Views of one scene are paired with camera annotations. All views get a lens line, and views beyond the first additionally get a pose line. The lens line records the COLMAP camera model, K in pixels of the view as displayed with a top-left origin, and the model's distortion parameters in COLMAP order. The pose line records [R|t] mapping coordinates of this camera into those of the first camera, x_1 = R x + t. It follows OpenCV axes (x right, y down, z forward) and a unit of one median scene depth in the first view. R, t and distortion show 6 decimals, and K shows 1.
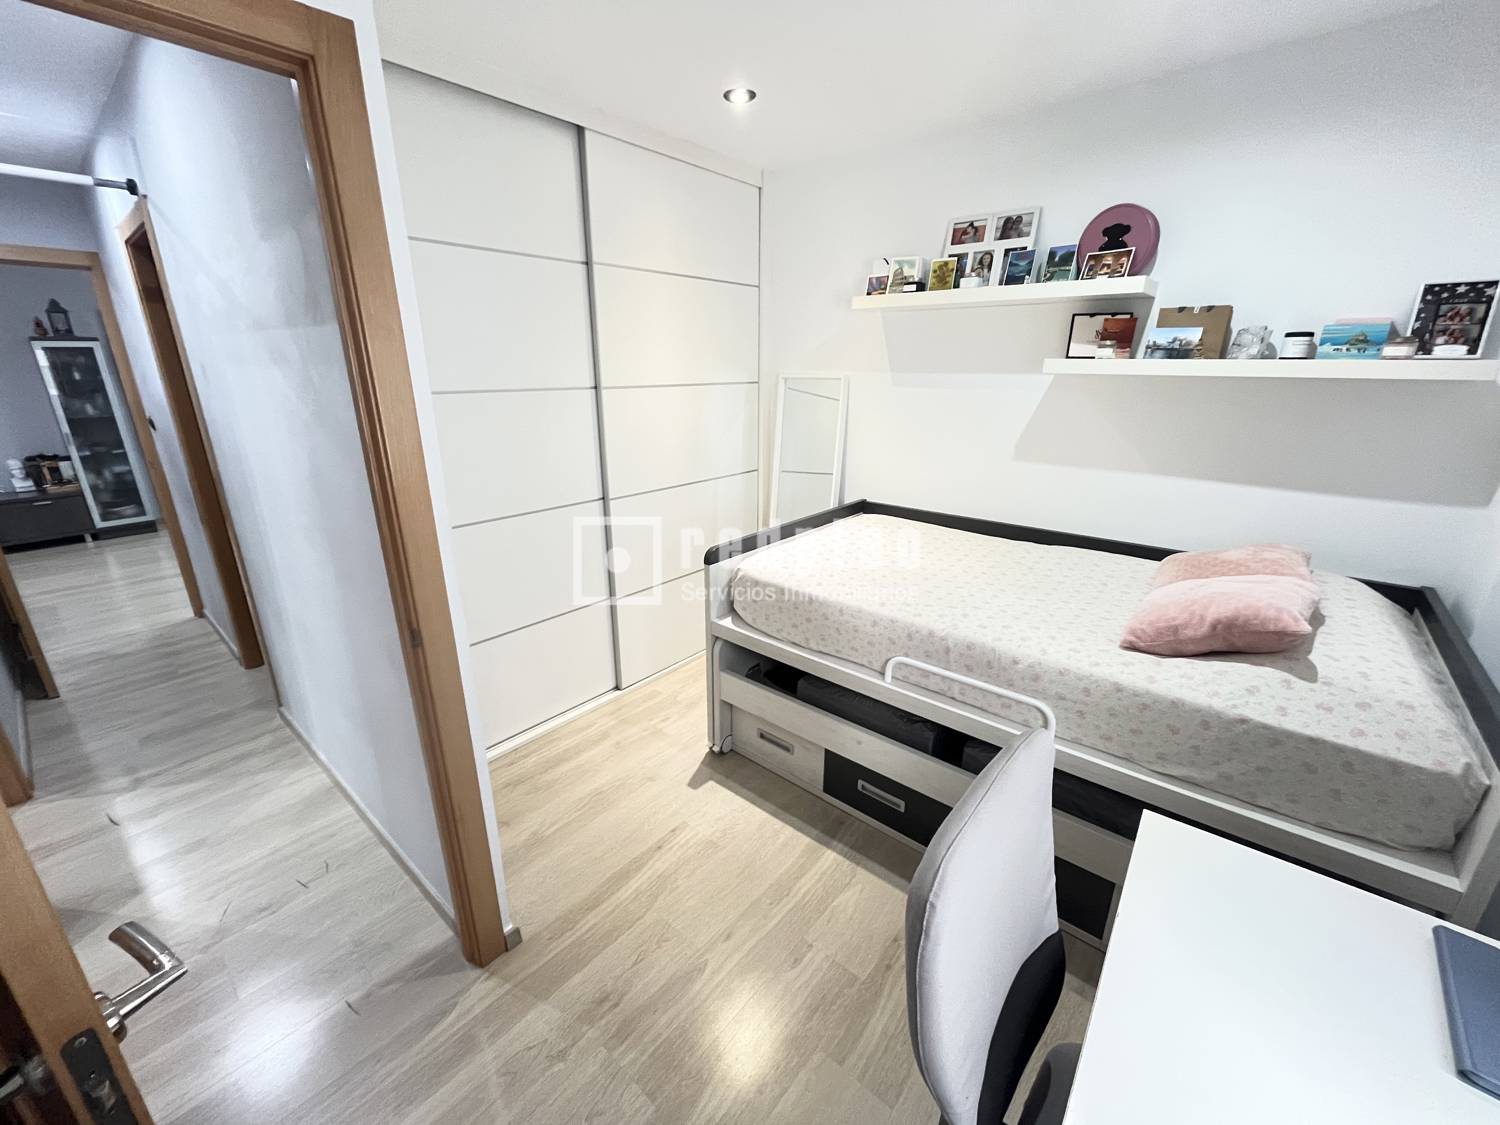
lens RADIAL K [[606.4, 0, 746.2], [0, 606.4, 562.7], [0, 0, 1]] dist [-0.001911, -0.000412]
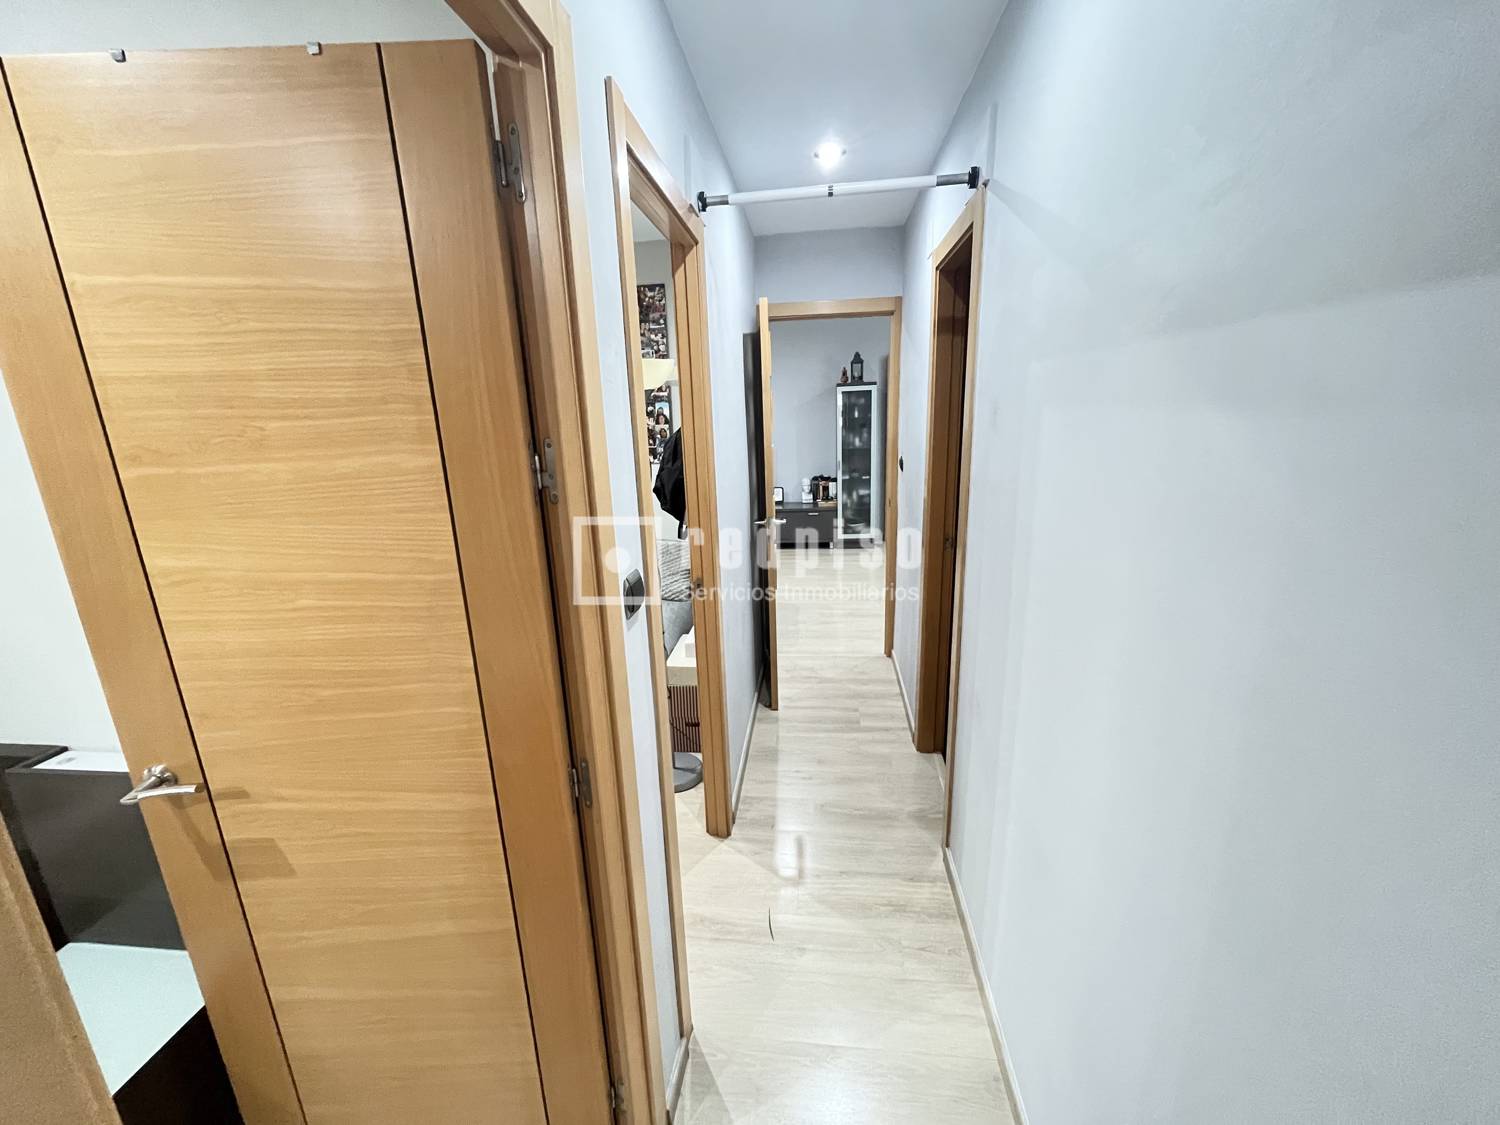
lens RADIAL K [[609.4, 0, 750.0], [0, 609.4, 562.5], [0, 0, 1]] dist [0.000386, 0.000035]
pose [[0.559765, 0.186491, -0.807393, -0.366666], [-0.226308, 0.971711, 0.067546, -0.107539], [0.797150, 0.144909, 0.586134, 0.311931]]
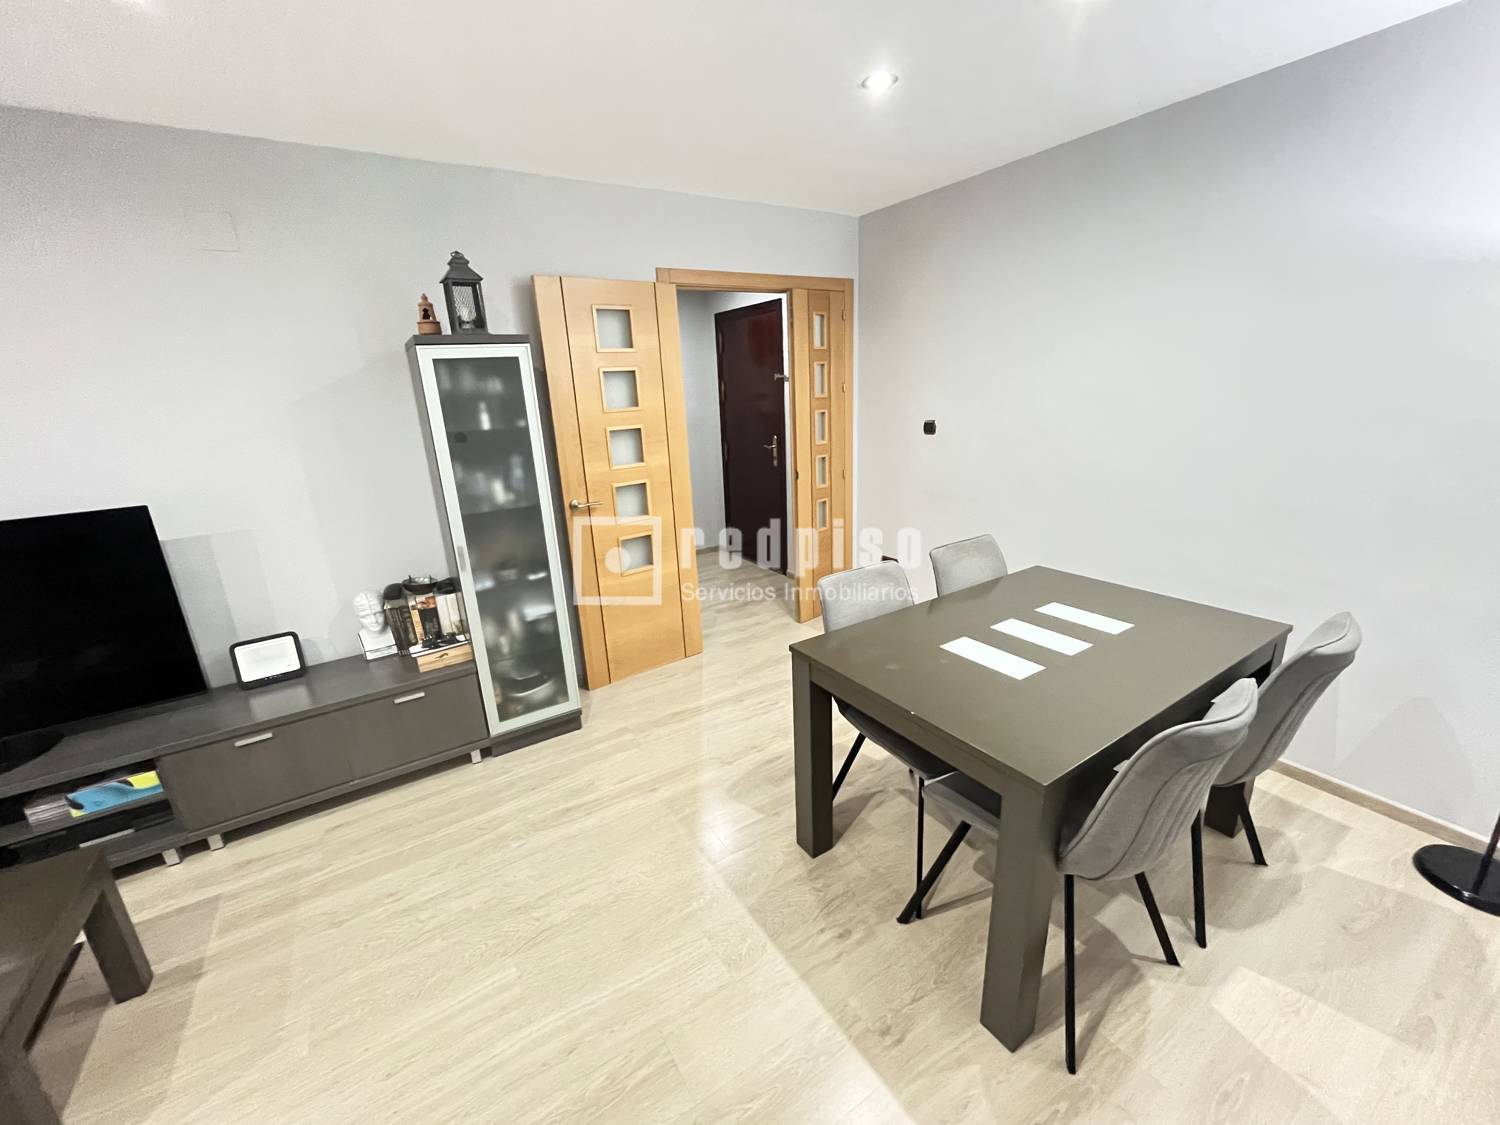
lens RADIAL K [[597.9, 0, 752.5], [0, 597.9, 556.6], [0, 0, 1]] dist [-0.002704, -0.000316]
pose [[0.953891, 0.040209, -0.297447, -1.501341], [-0.050188, 0.998402, -0.025983, -0.396773], [0.295927, 0.039713, 0.954385, 1.224665]]
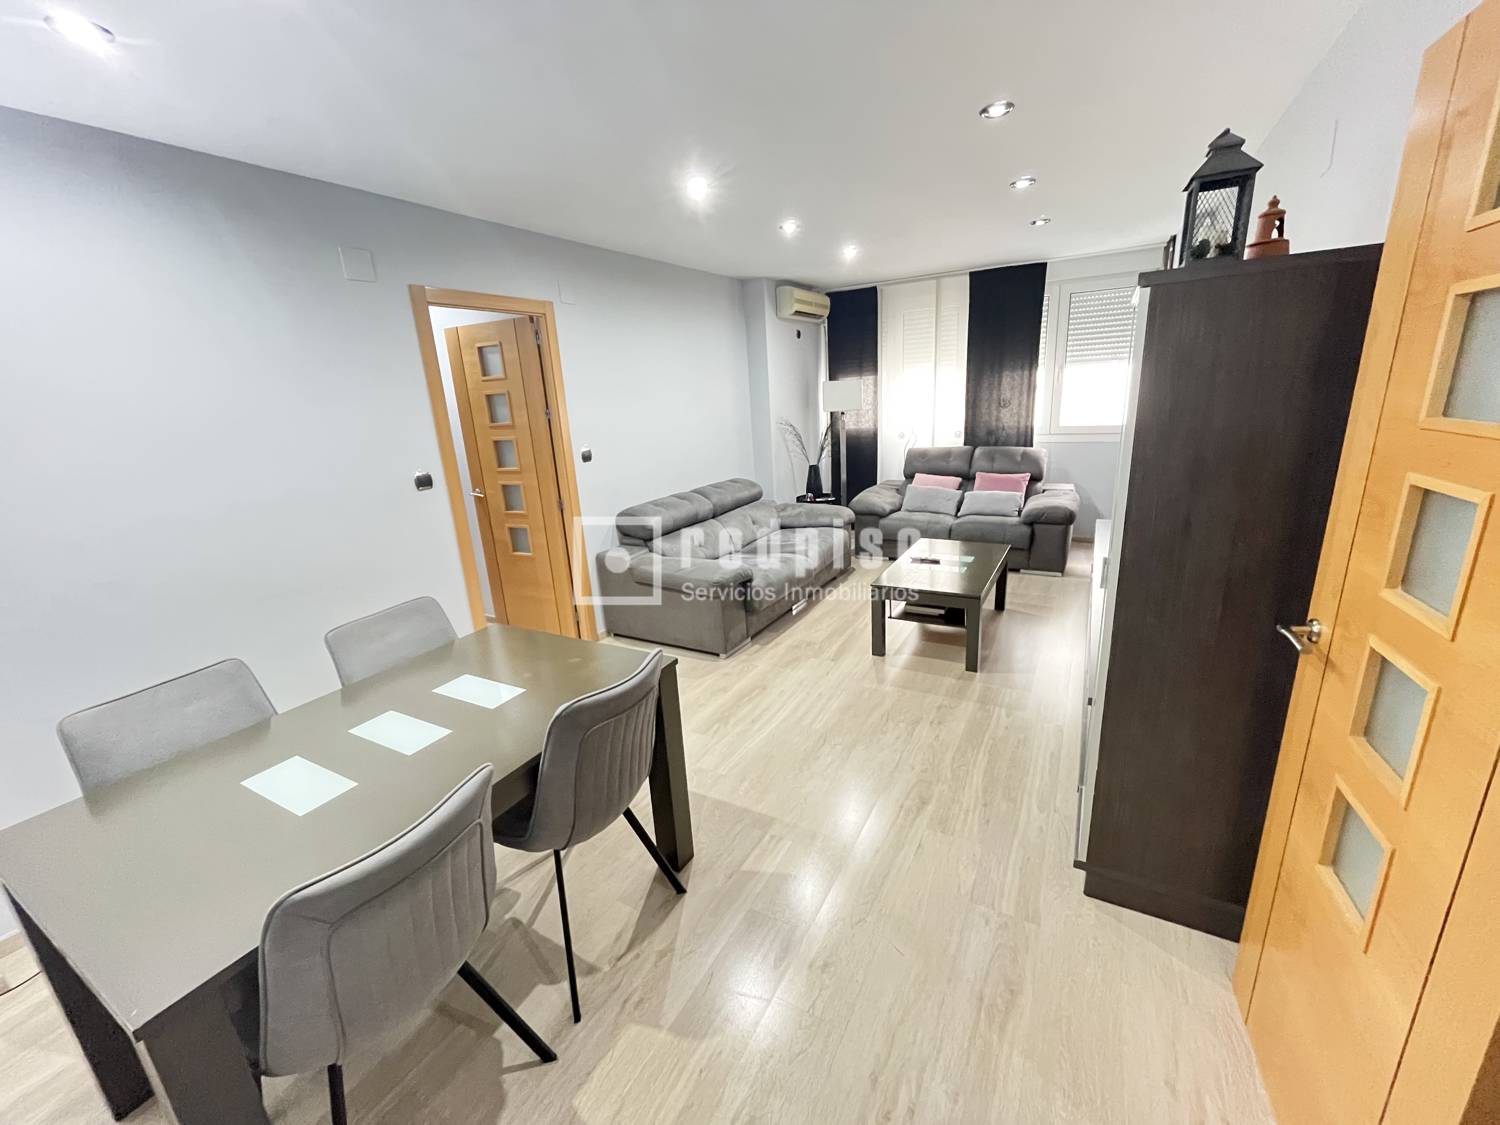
lens RADIAL K [[610.6, 0, 751.2], [0, 610.6, 555.2], [0, 0, 1]] dist [-0.000425, -0.000087]
pose [[-0.979161, 0.102963, -0.175049, -1.630767], [-0.011019, 0.833744, 0.552041, -0.801664], [0.202786, 0.542466, -0.815235, 2.403883]]
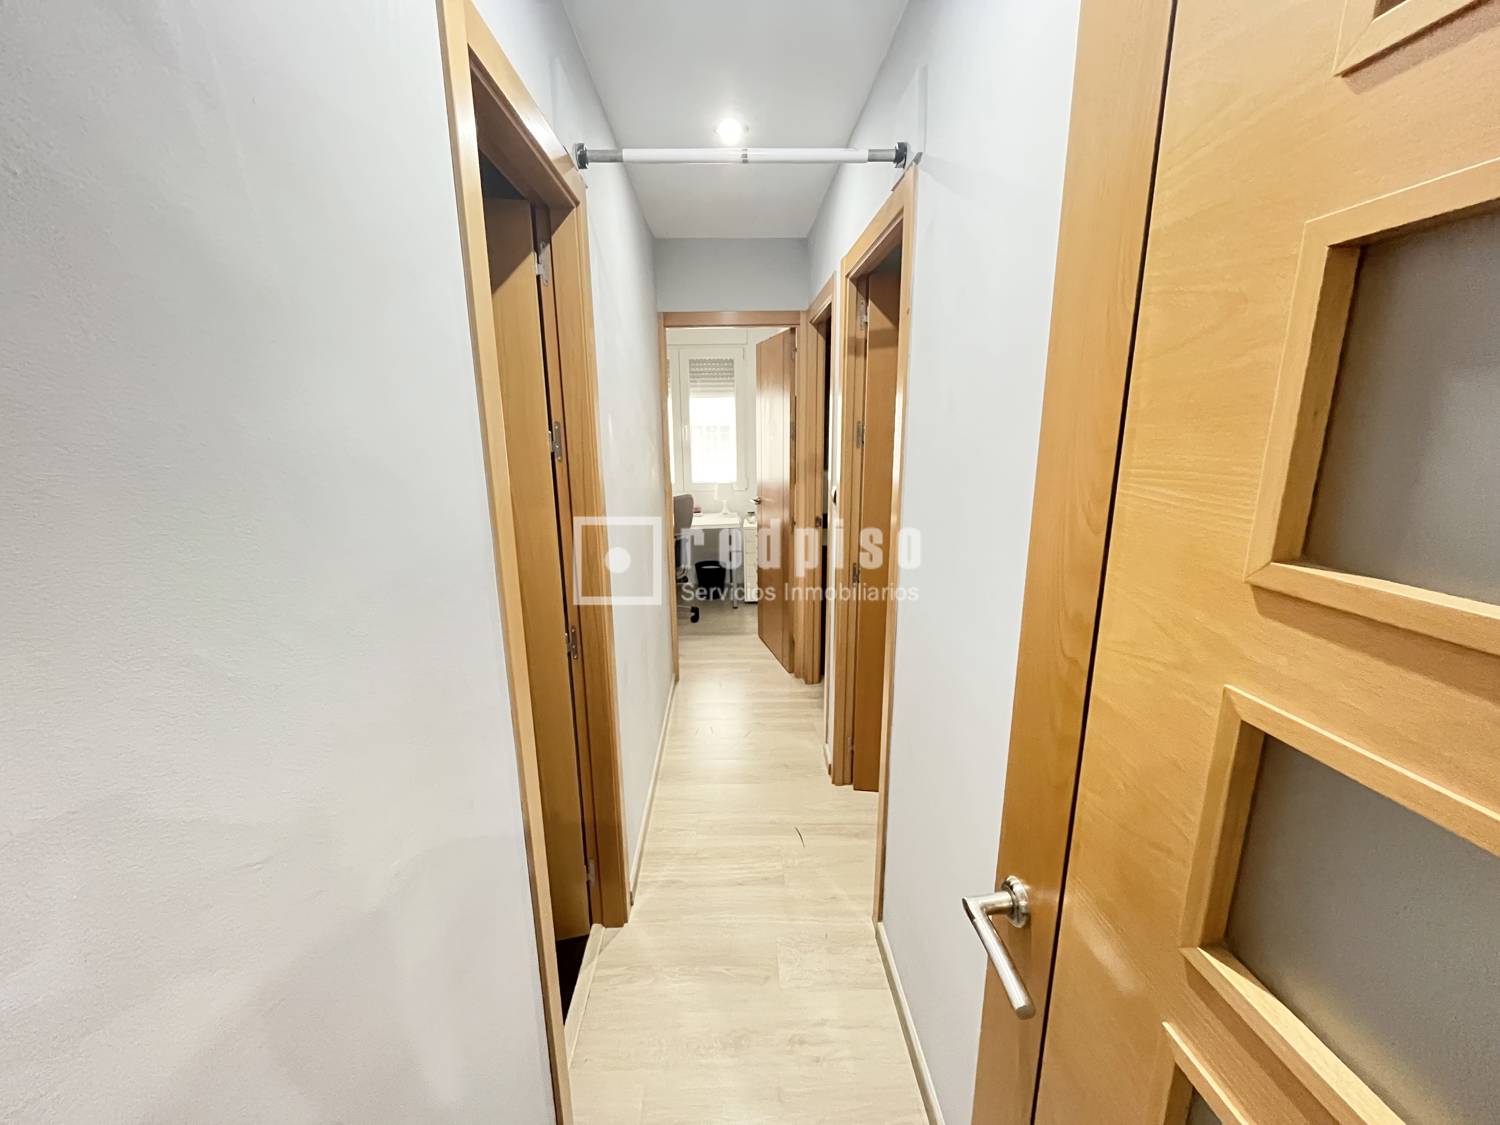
lens RADIAL K [[597.9, 0, 752.5], [0, 597.9, 556.6], [0, 0, 1]] dist [-0.002704, -0.000316]
pose [[0.681646, 0.156067, -0.714844, -0.468746], [-0.221194, 0.975228, 0.001992, -0.122352], [0.697446, 0.156761, 0.699281, 0.394031]]
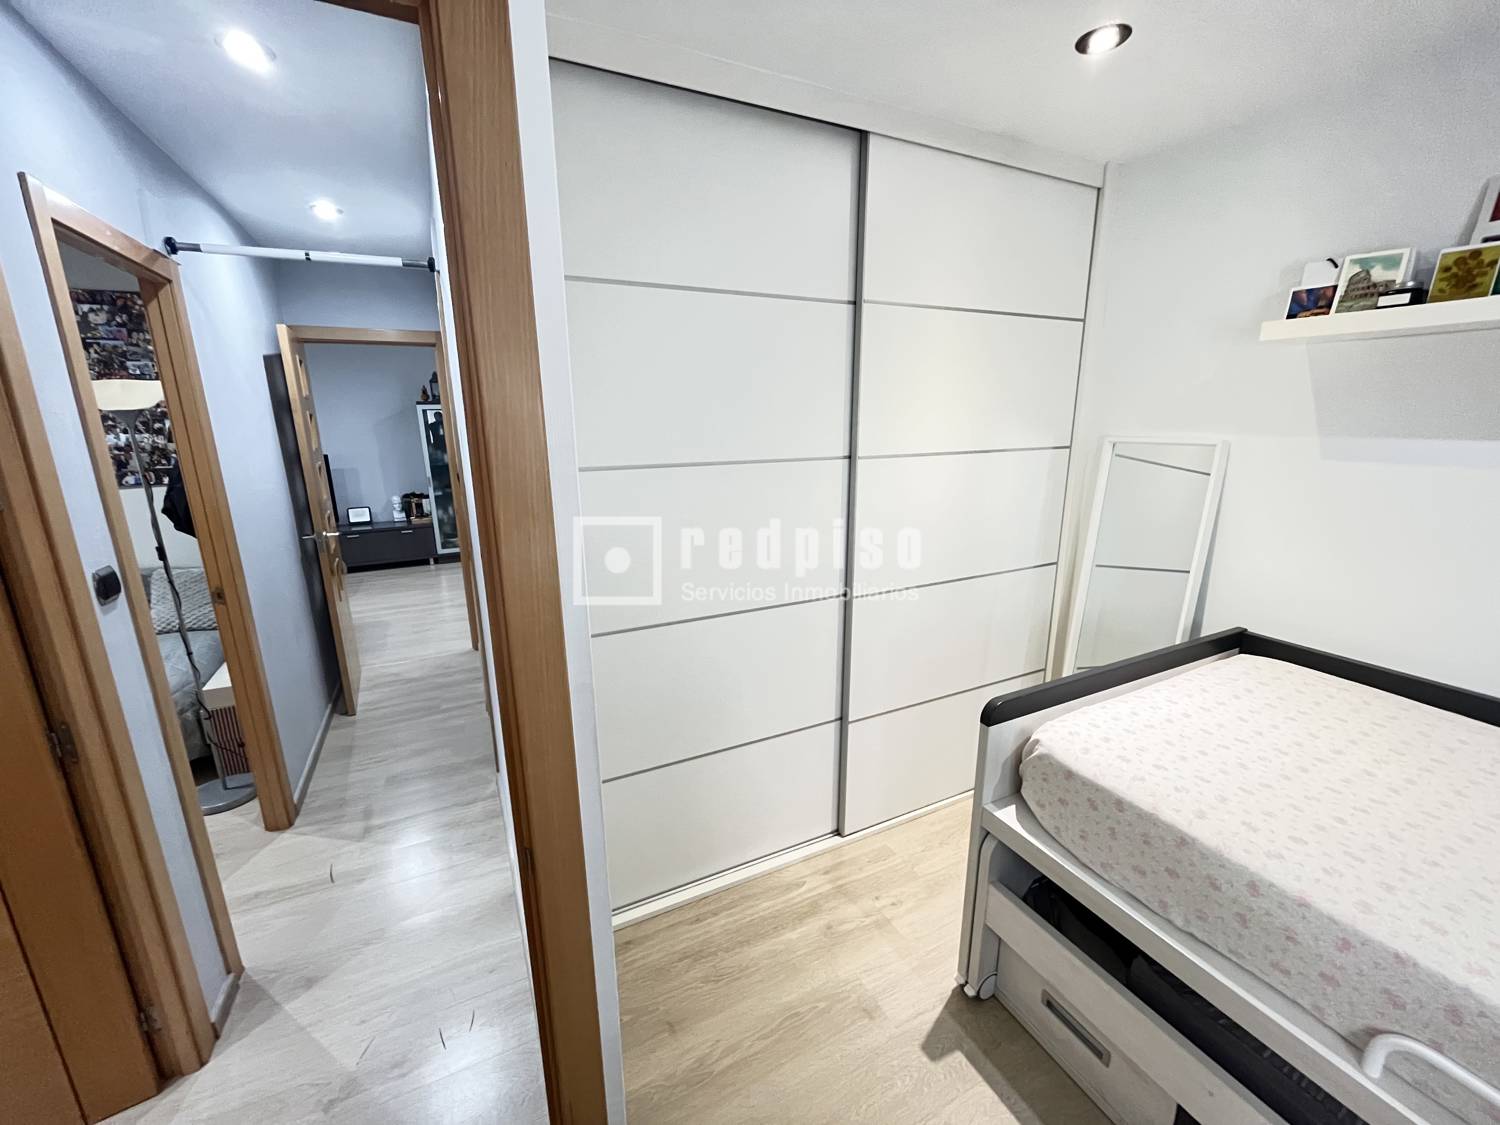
lens RADIAL K [[606.4, 0, 746.2], [0, 606.4, 562.7], [0, 0, 1]] dist [-0.001911, -0.000412]
pose [[0.917243, 0.084366, -0.389292, -0.052320], [-0.113578, 0.992136, -0.052599, -0.093026], [0.381793, 0.092461, 0.919611, 0.231643]]
